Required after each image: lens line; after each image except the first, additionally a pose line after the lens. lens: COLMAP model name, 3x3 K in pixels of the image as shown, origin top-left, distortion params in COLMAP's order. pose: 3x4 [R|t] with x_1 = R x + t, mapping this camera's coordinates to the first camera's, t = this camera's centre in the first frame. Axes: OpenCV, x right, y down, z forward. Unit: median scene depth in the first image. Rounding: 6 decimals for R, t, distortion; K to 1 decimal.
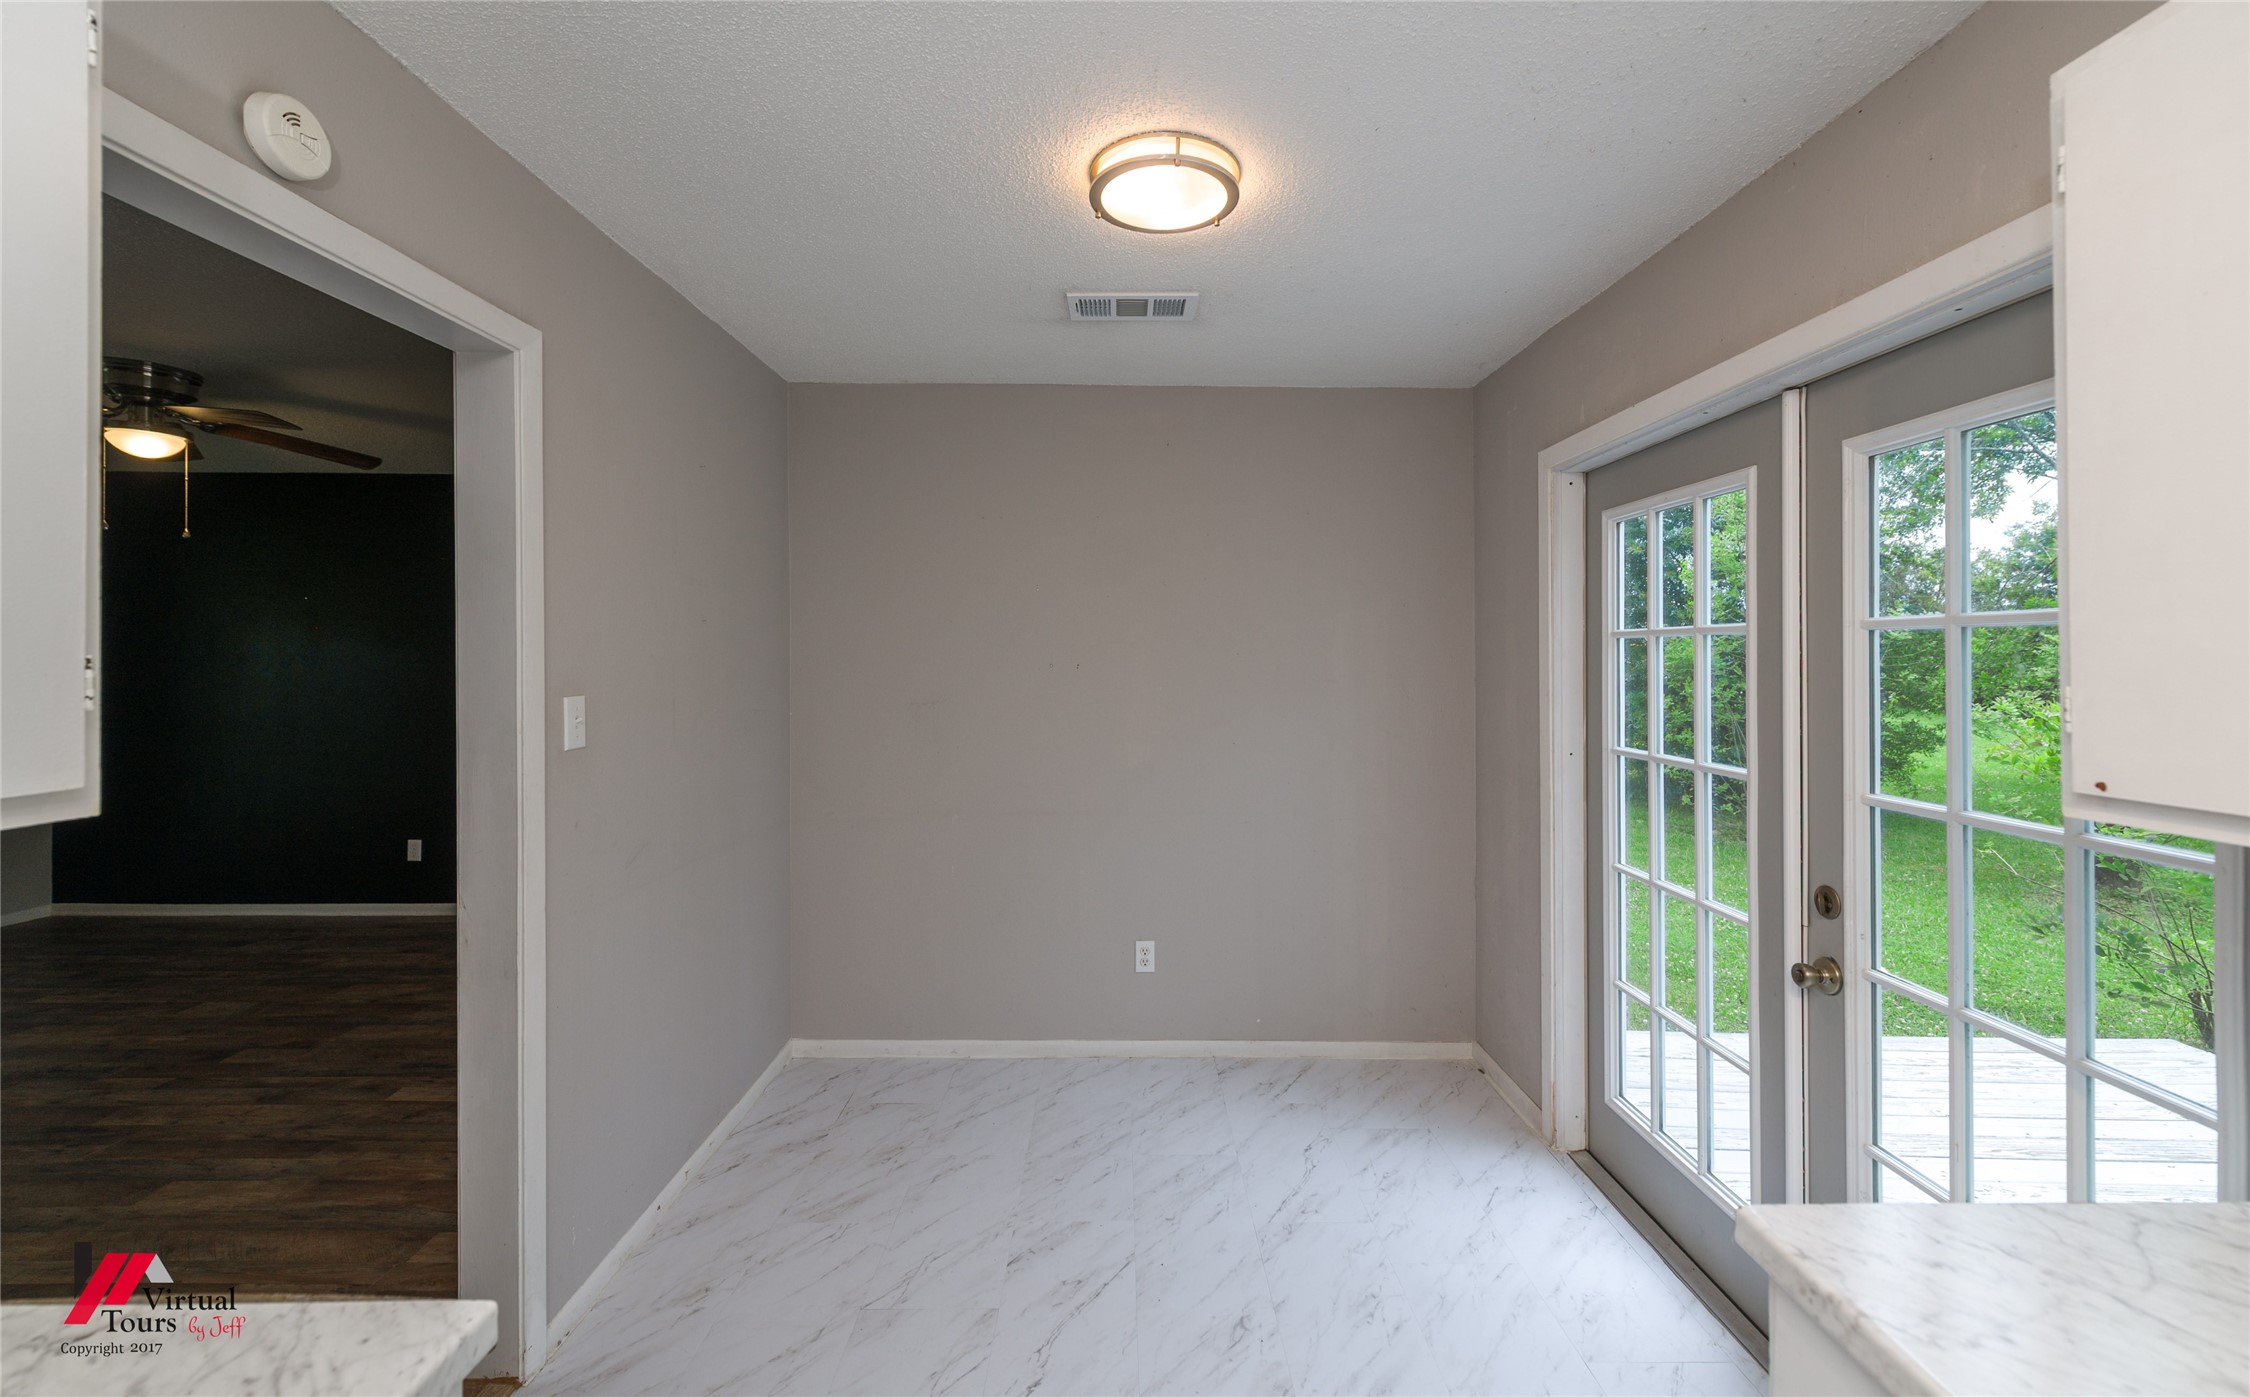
lens RADIAL K [[911.4, 0, 1117.1], [0, 911.4, 659.1], [0, 0, 1]] dist [0.013082, 0.000351]
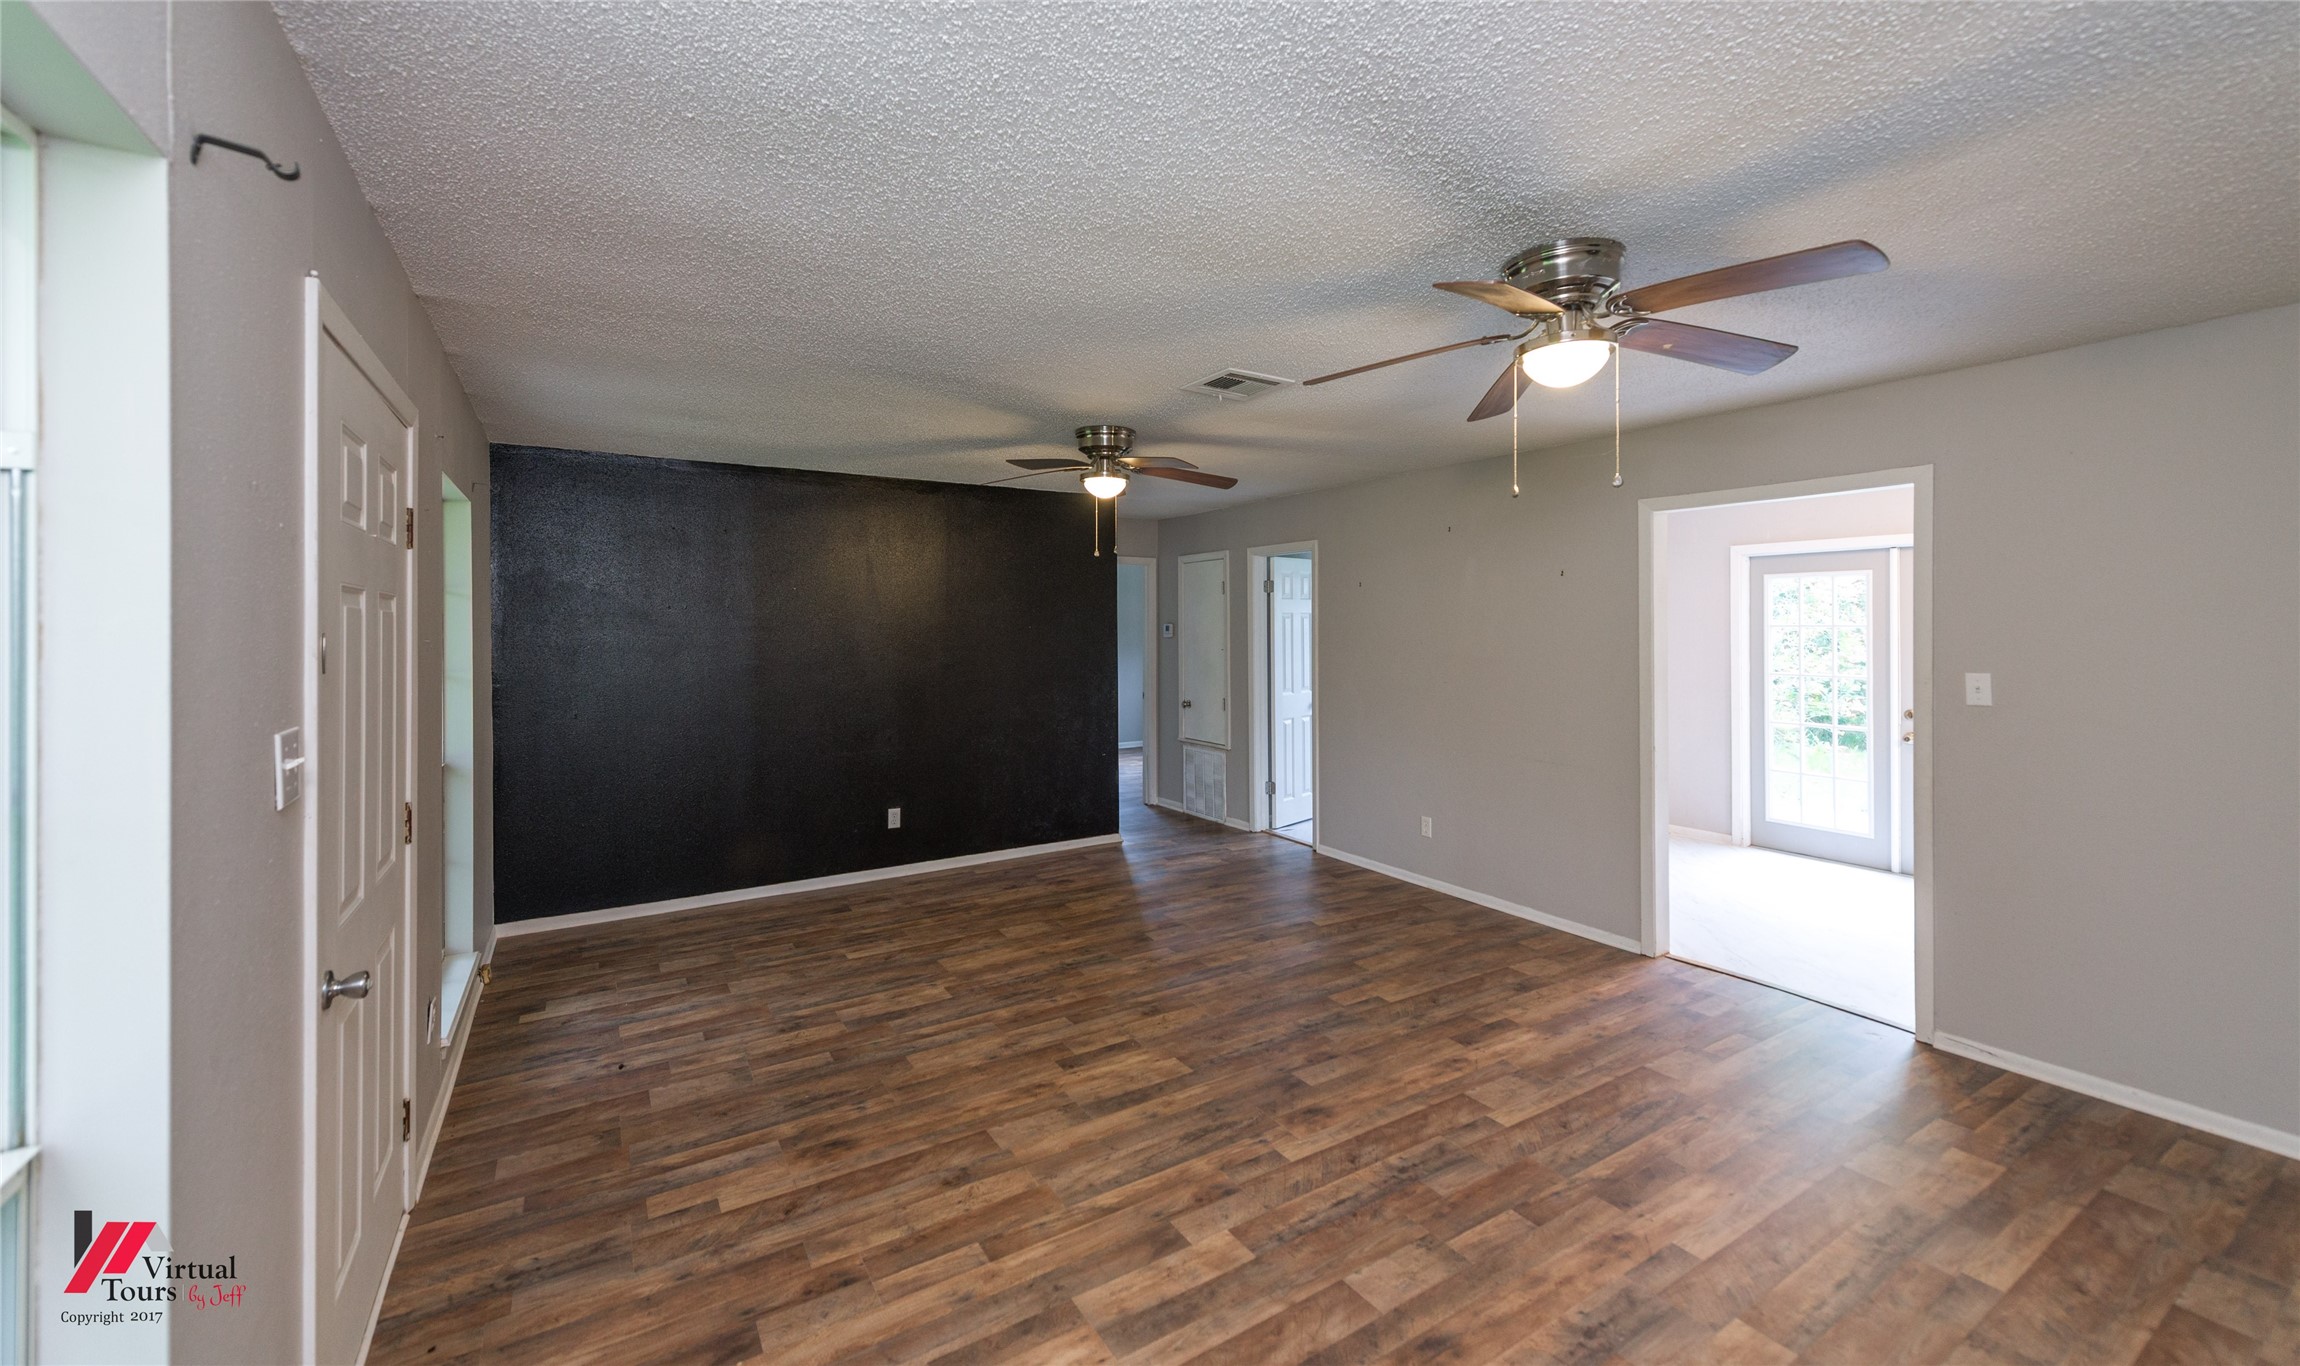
lens RADIAL K [[907.3, 0, 1154.0], [0, 907.3, 617.8], [0, 0, 1]] dist [0.010344, -0.001547]
pose [[0.844969, -0.006834, 0.534772, -1.701891], [0.011523, 0.999919, -0.005429, -0.035885], [-0.534691, 0.010749, 0.844979, -0.144026]]
